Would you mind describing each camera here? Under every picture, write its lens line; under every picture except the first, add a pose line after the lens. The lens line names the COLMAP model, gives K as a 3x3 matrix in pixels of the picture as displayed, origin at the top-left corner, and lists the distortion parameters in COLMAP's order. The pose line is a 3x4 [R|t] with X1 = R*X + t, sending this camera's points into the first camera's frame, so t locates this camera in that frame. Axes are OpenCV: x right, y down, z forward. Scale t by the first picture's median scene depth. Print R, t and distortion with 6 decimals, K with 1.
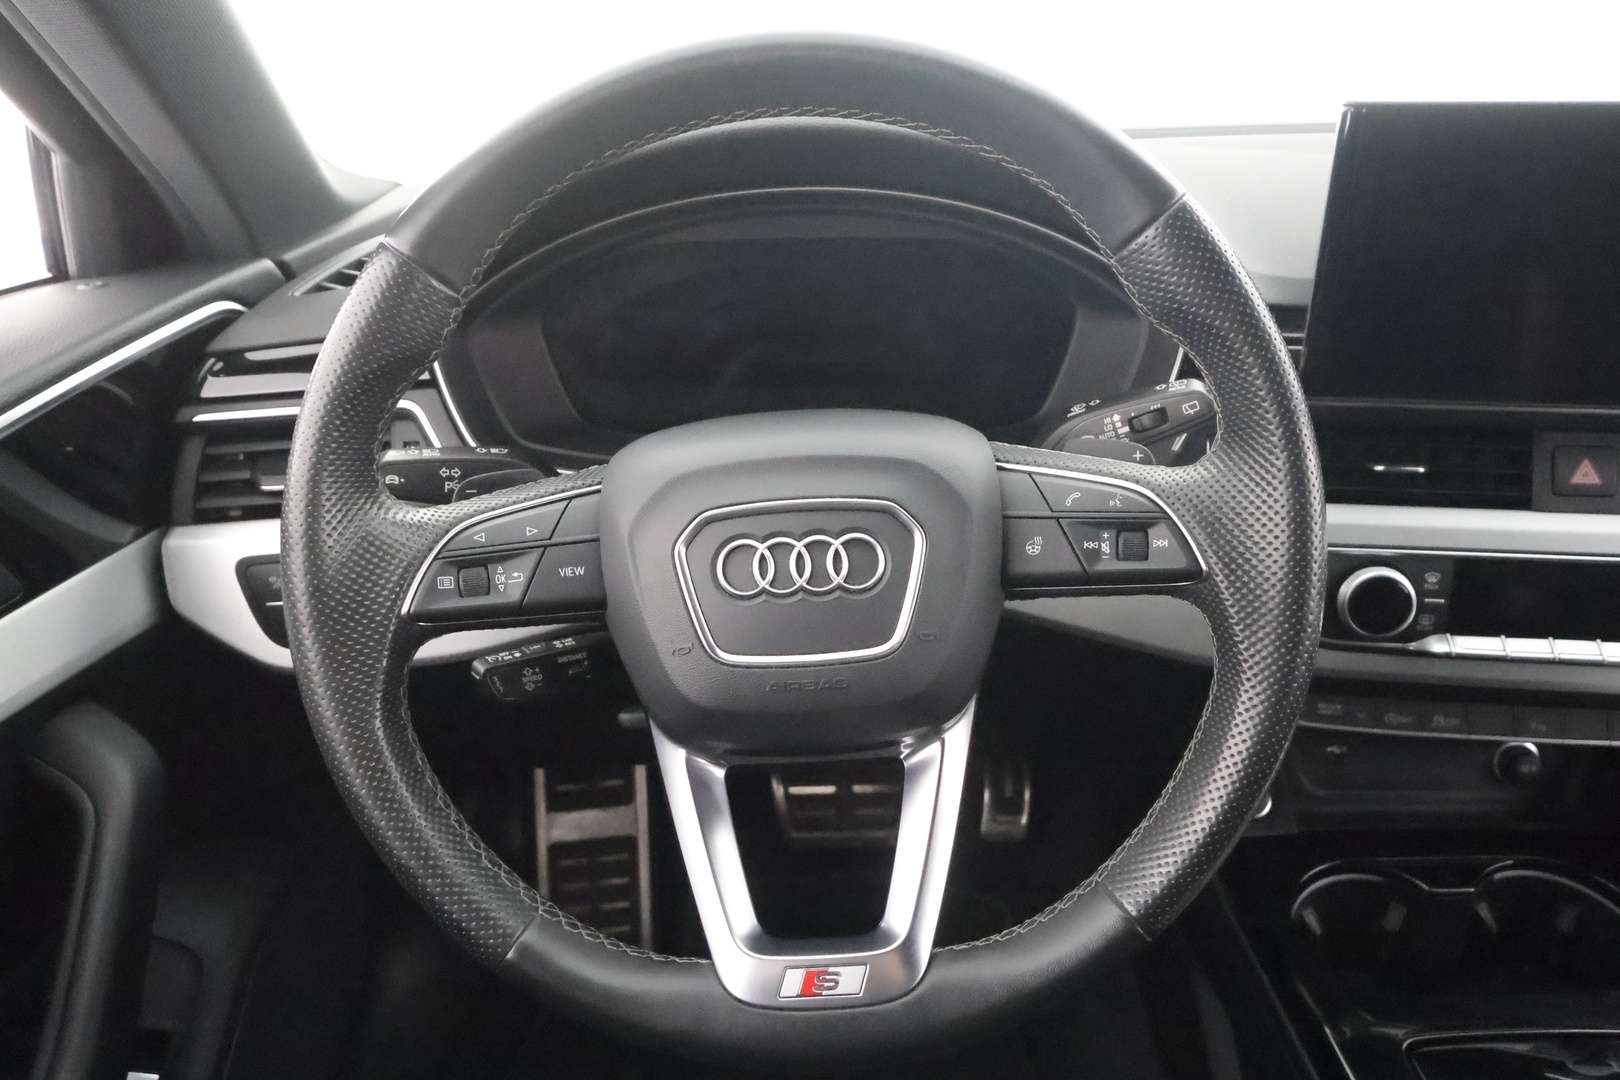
lens RADIAL K [[1201.2, 0, 808.5], [0, 1201.2, 546.1], [0, 0, 1]] dist [0.004624, 0.003975]
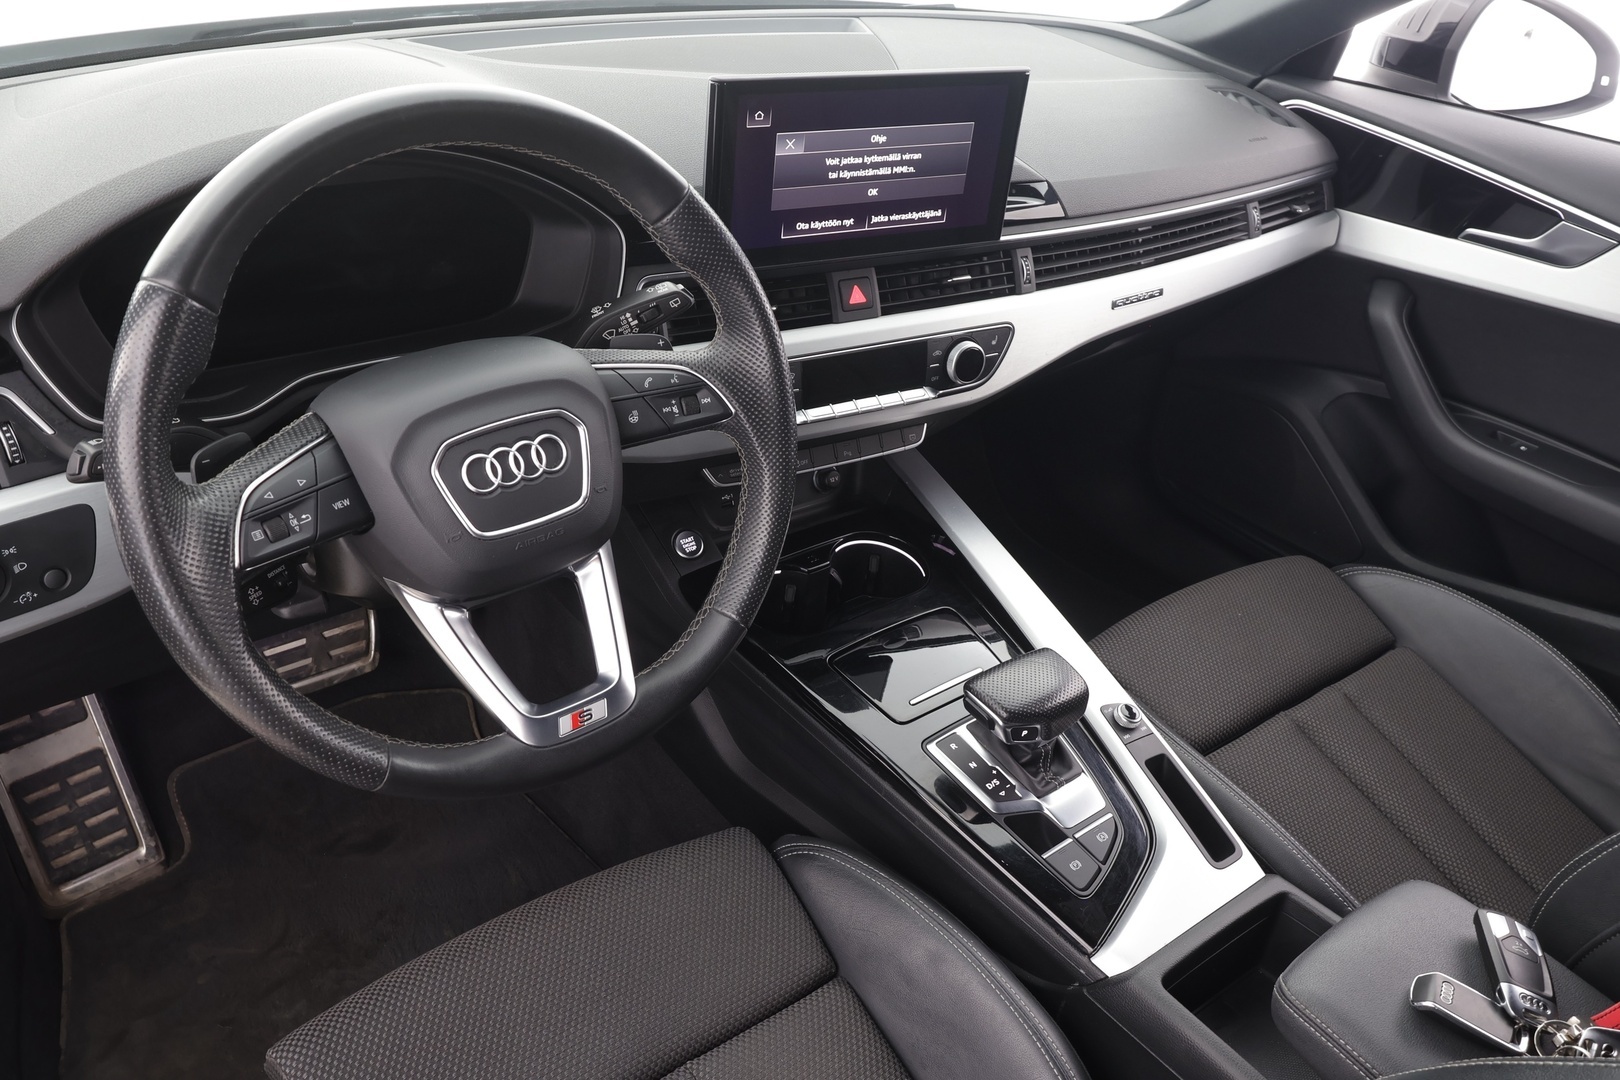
lens RADIAL K [[1281.9, 0, 810.0], [0, 1281.9, 540.0], [0, 0, 1]] dist [0.002514, -0.001283]
pose [[0.780558, -0.257173, 0.569729, -0.605376], [0.153784, 0.962438, 0.223748, -0.178521], [-0.605870, -0.087033, 0.790788, -0.457036]]
